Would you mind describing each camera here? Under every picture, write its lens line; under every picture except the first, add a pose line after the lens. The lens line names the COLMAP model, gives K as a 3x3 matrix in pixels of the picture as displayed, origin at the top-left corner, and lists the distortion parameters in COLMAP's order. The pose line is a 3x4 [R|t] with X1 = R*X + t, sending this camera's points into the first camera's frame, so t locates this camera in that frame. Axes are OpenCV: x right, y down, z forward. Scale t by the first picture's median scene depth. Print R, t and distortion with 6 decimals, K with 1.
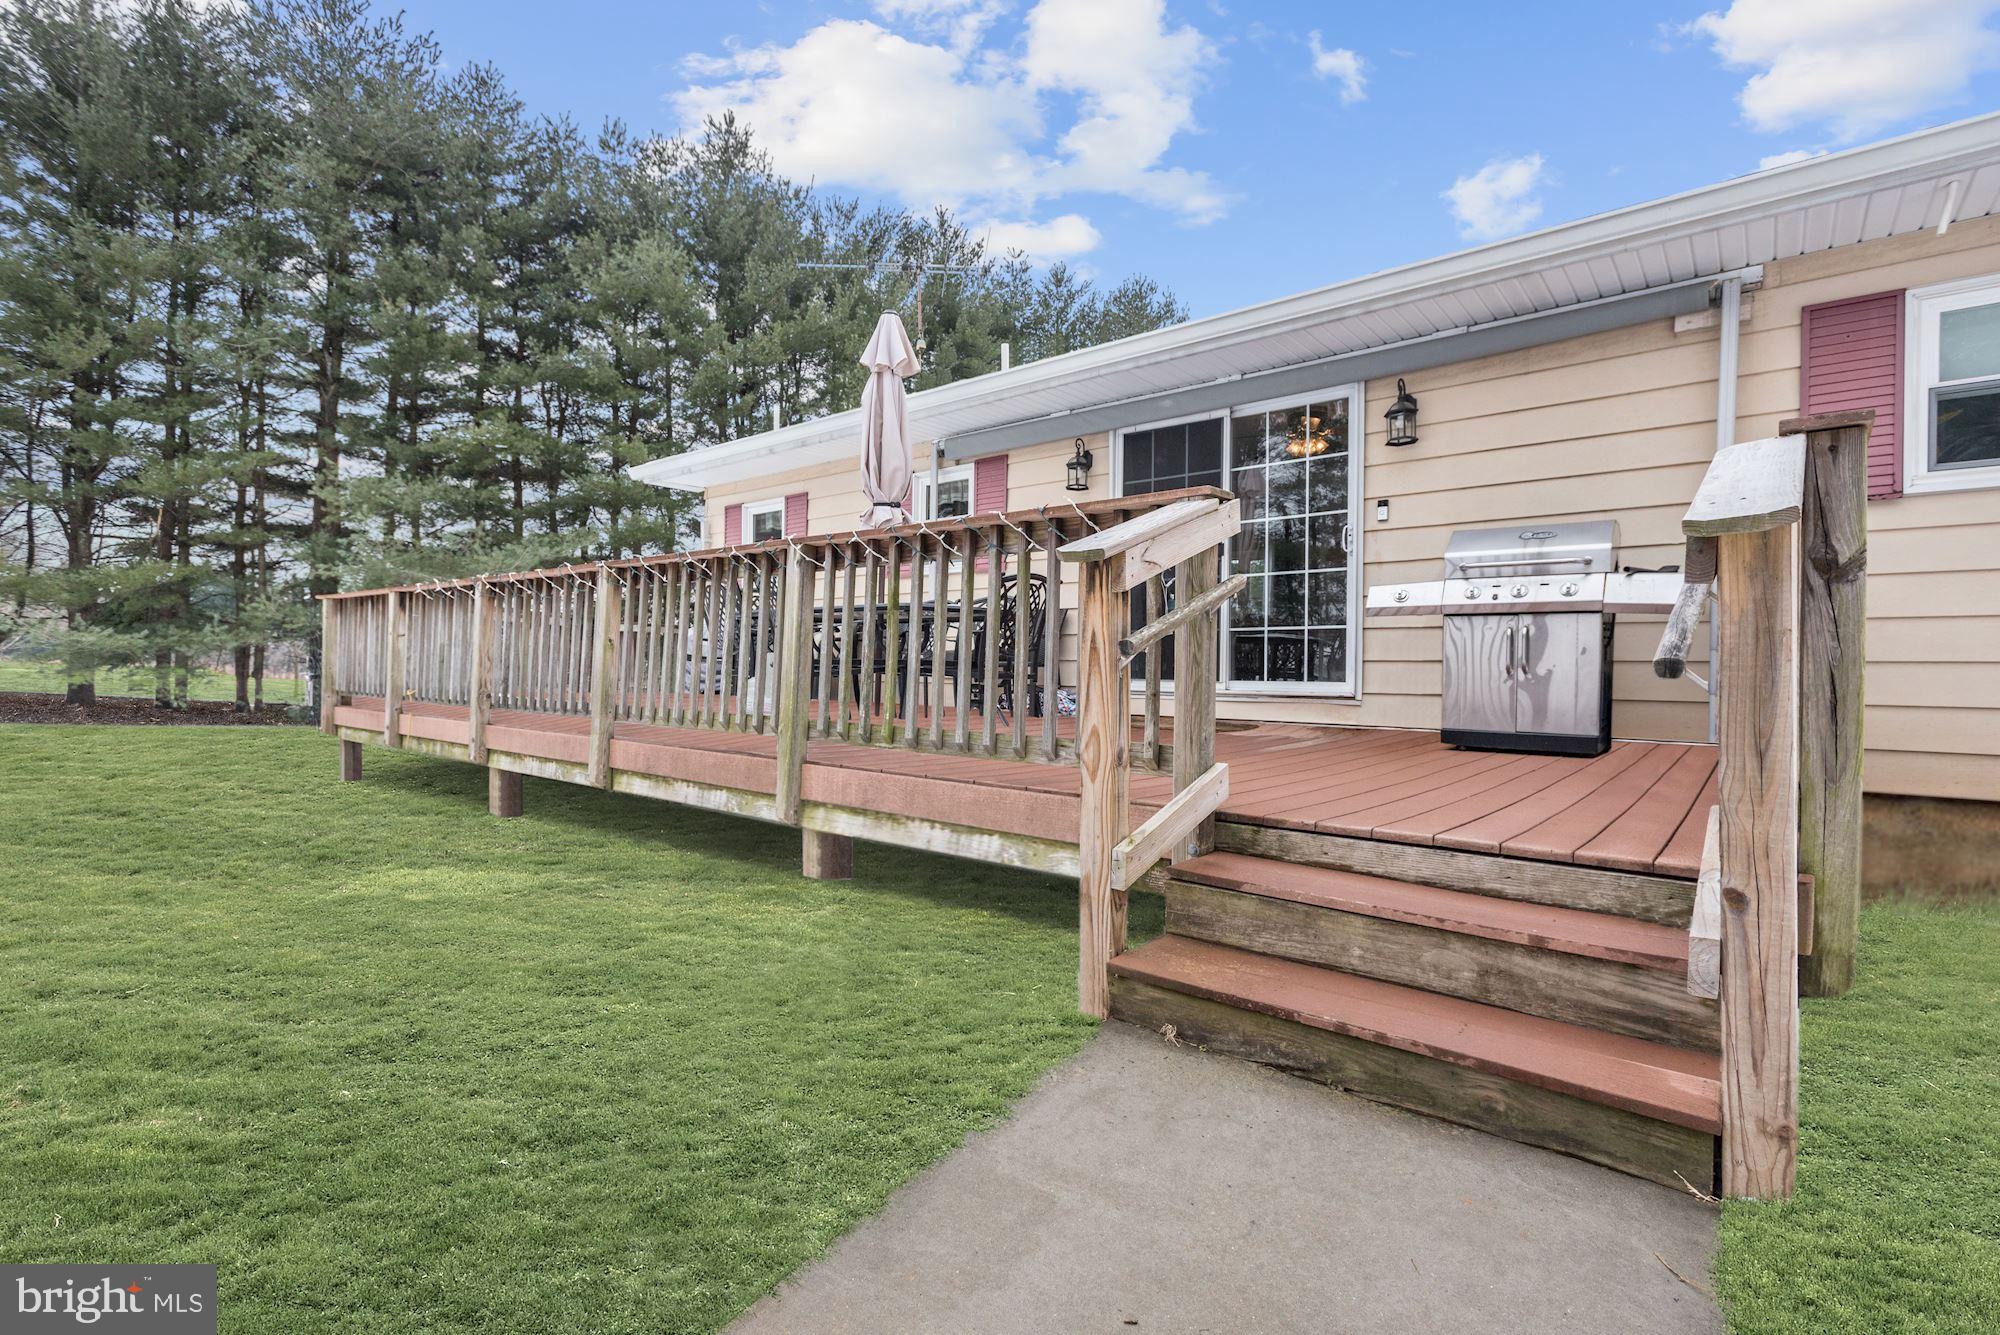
lens RADIAL K [[912.4, 0, 1001.0], [0, 912.4, 669.5], [0, 0, 1]] dist [0.005178, -0.000901]
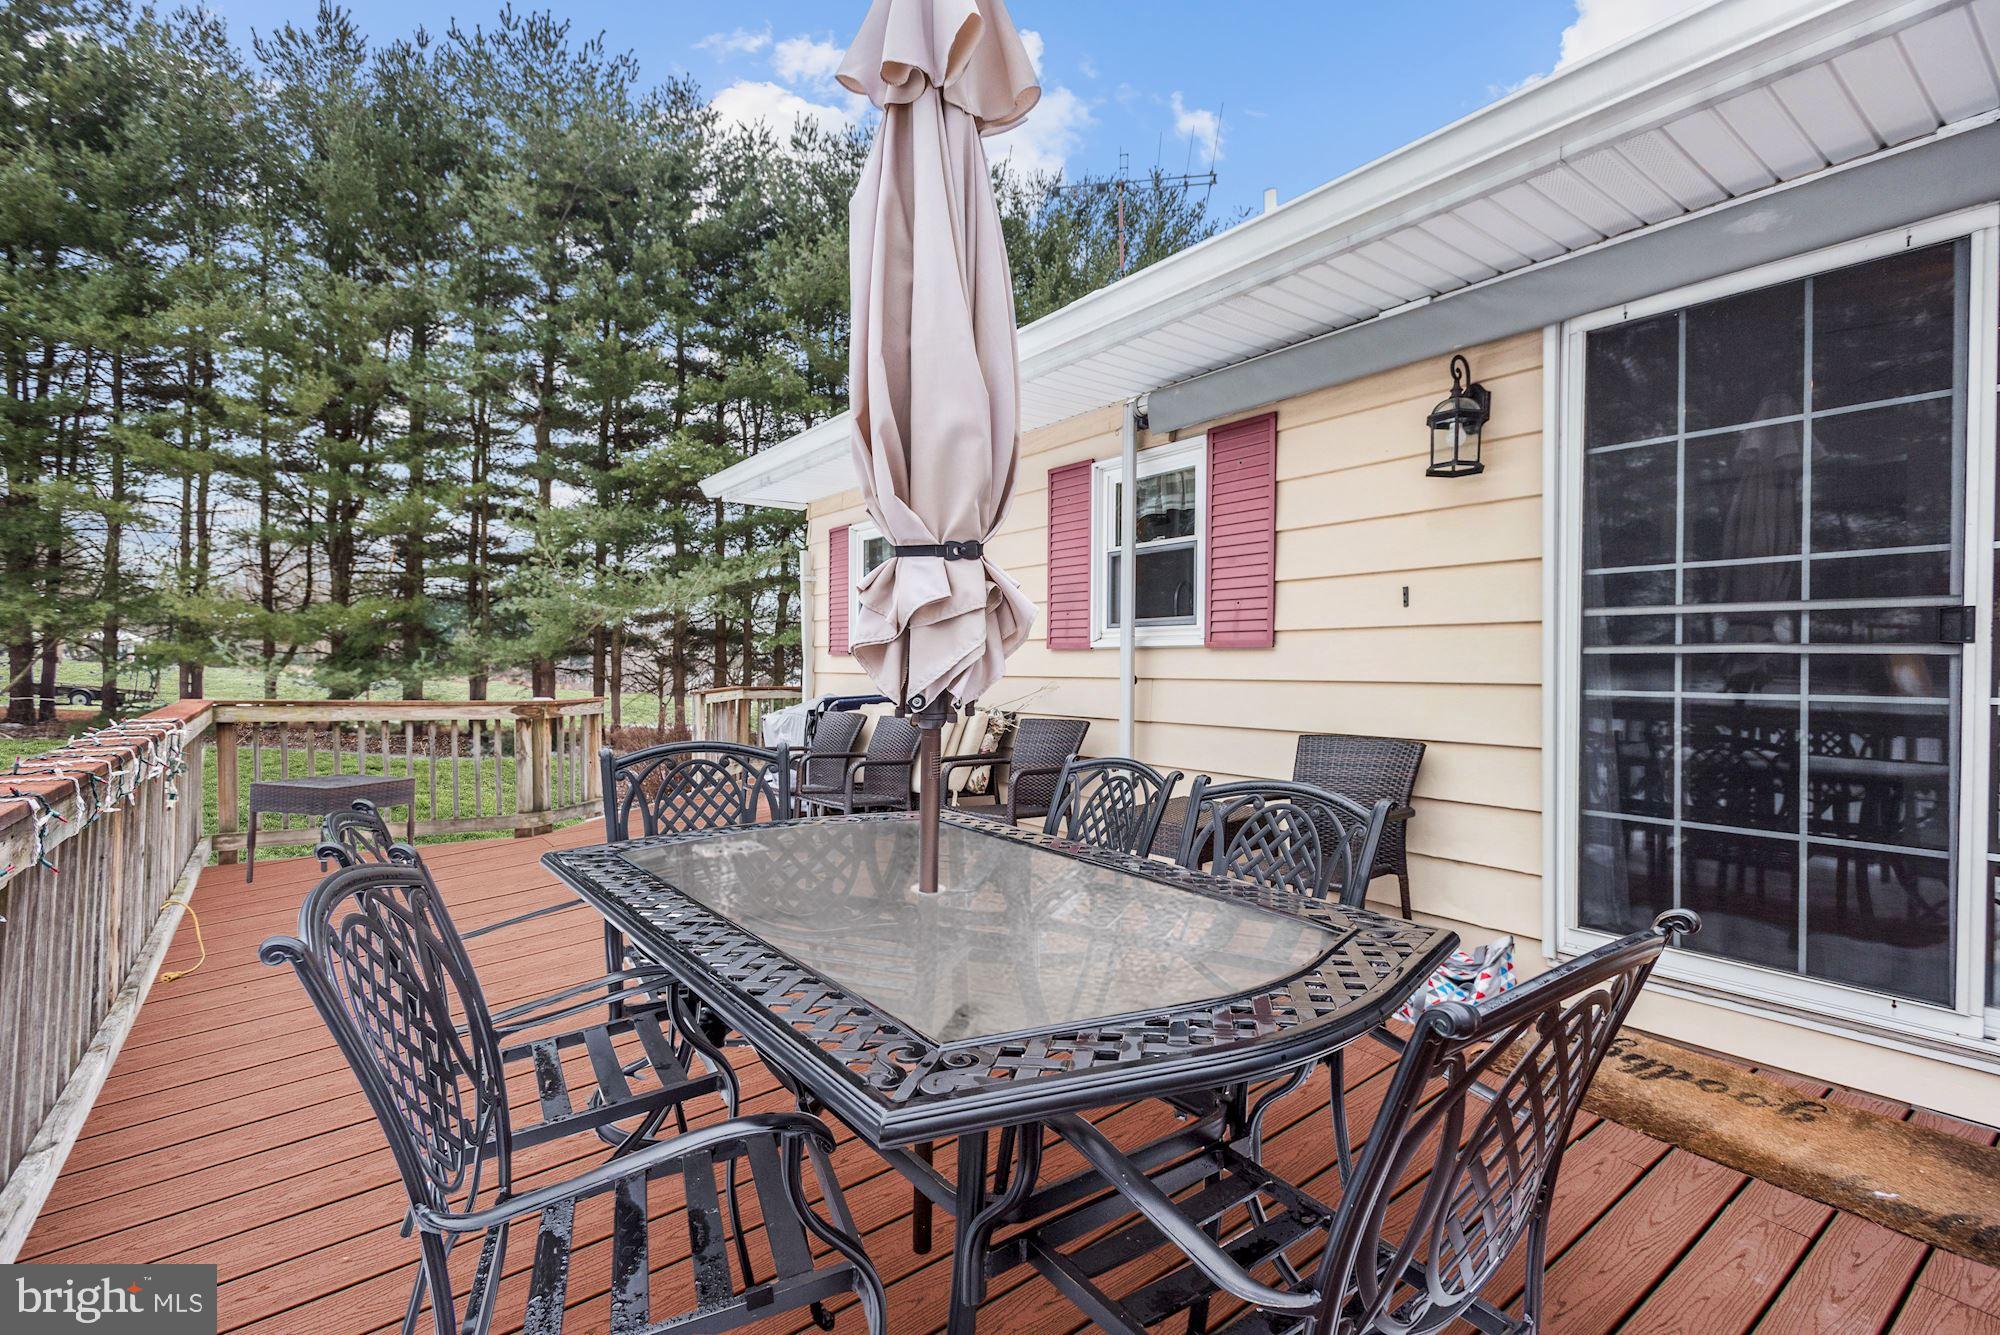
lens RADIAL K [[912.4, 0, 1001.0], [0, 912.4, 669.5], [0, 0, 1]] dist [0.005178, -0.000901]
pose [[0.971819, -0.003652, -0.235702, -0.006514], [0.003344, 0.999993, -0.001704, -0.028894], [0.235706, 0.000868, 0.971824, 0.146109]]
